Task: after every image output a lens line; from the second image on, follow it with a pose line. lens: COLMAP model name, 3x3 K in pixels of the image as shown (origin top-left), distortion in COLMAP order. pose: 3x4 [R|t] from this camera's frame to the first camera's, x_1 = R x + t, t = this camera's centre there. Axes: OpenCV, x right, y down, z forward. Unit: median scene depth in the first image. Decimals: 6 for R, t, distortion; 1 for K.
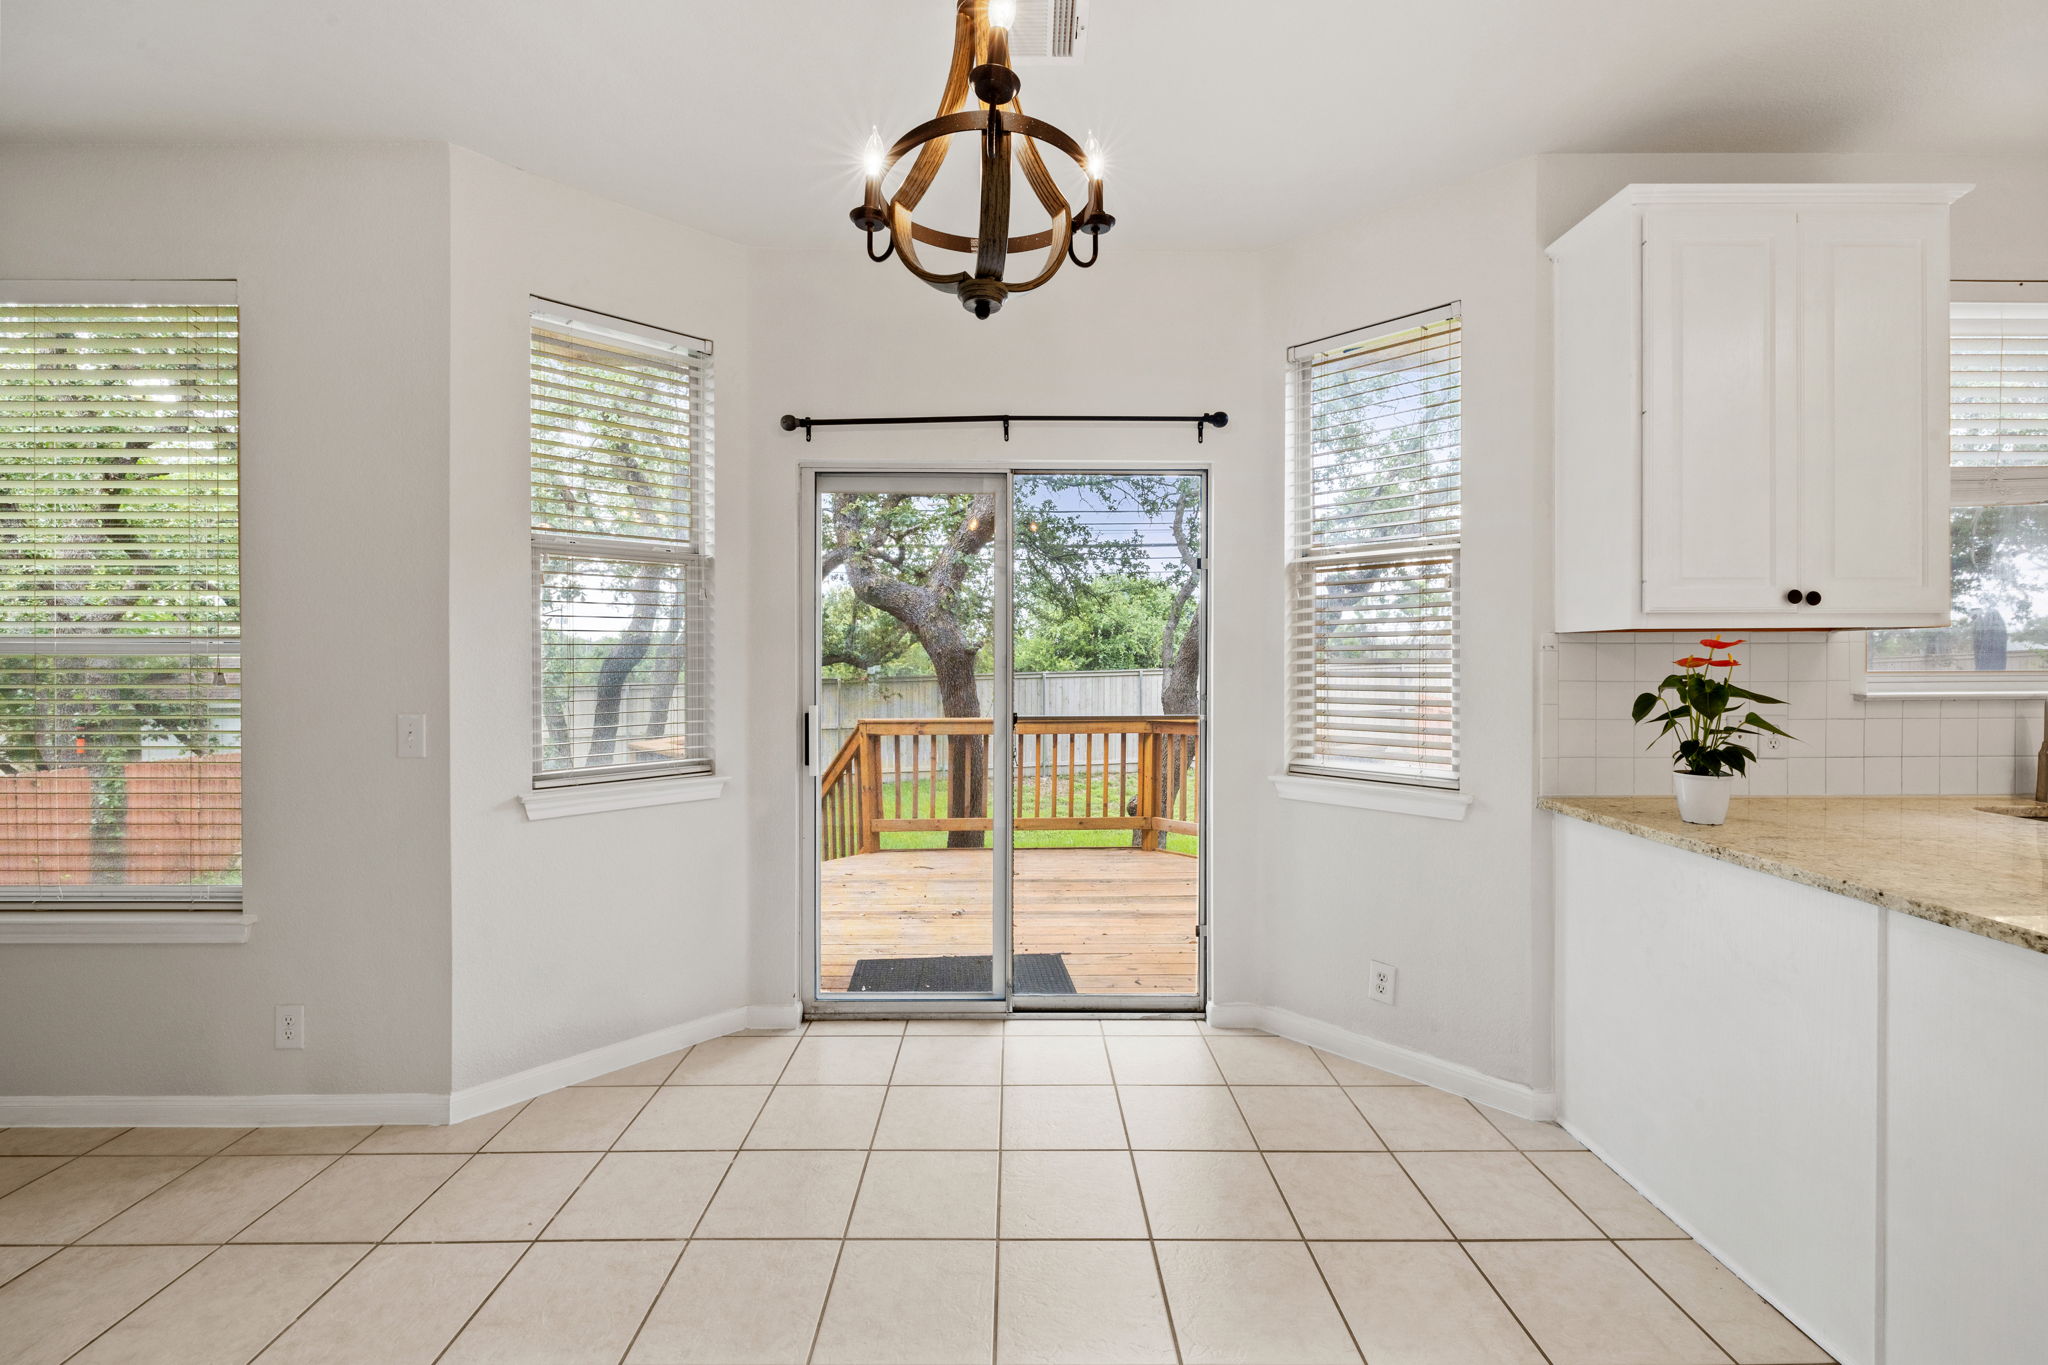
lens RADIAL K [[864.2, 0, 1014.5], [0, 864.2, 666.9], [0, 0, 1]] dist [-0.004650, -0.000633]
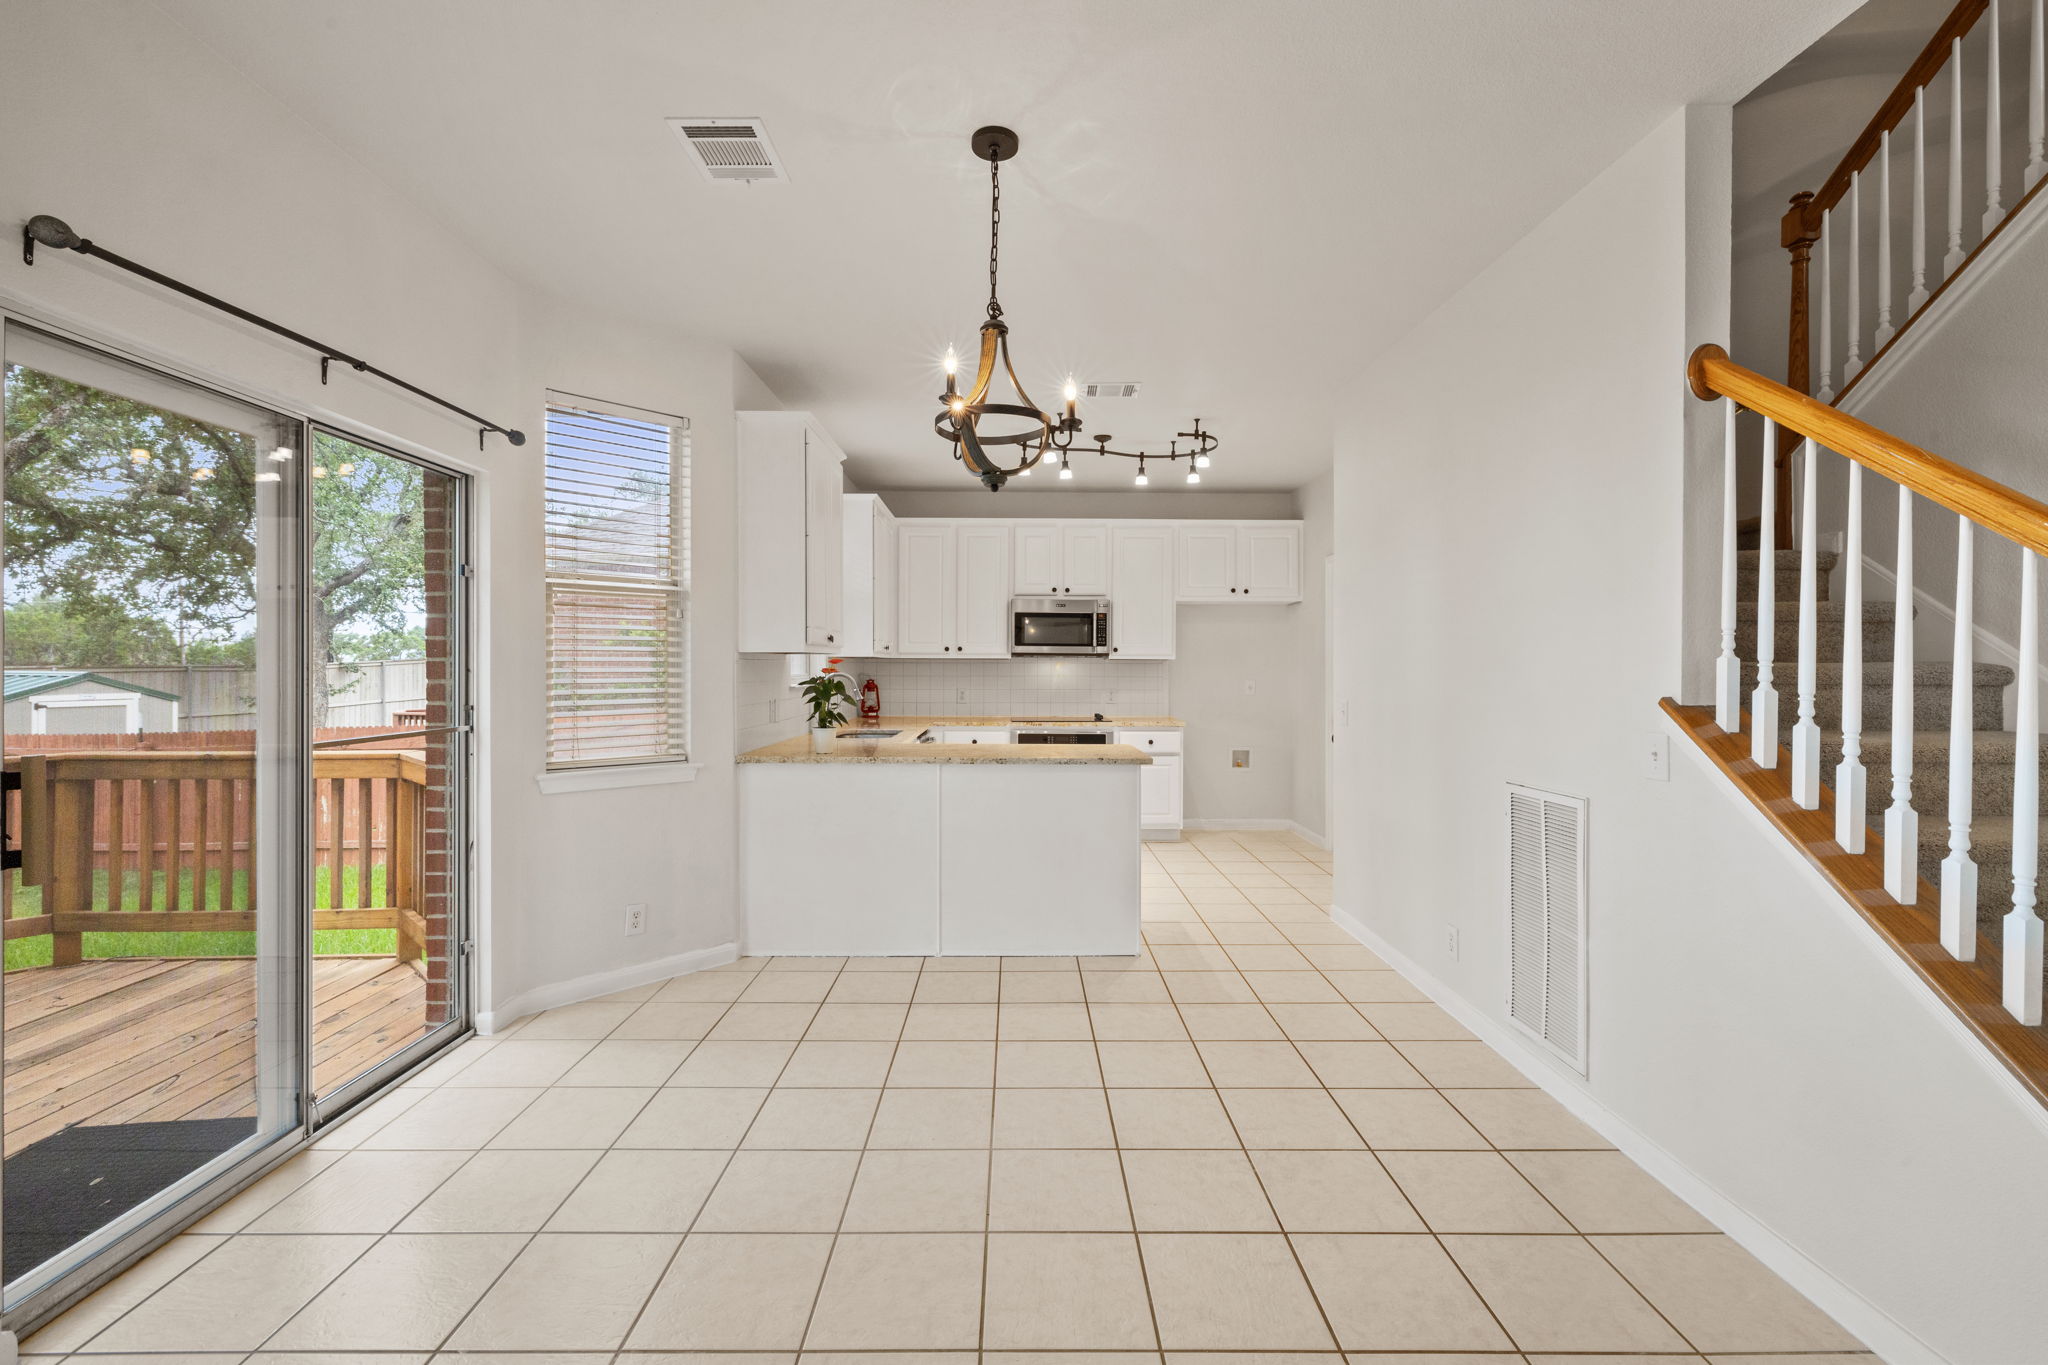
lens RADIAL K [[864.2, 0, 1014.5], [0, 864.2, 666.9], [0, 0, 1]] dist [-0.004650, -0.000633]
pose [[-0.006331, 0.004386, 0.999970, -0.809819], [0.011147, 0.999929, -0.004315, 0.001225], [-0.999918, 0.011119, -0.006380, 0.410058]]
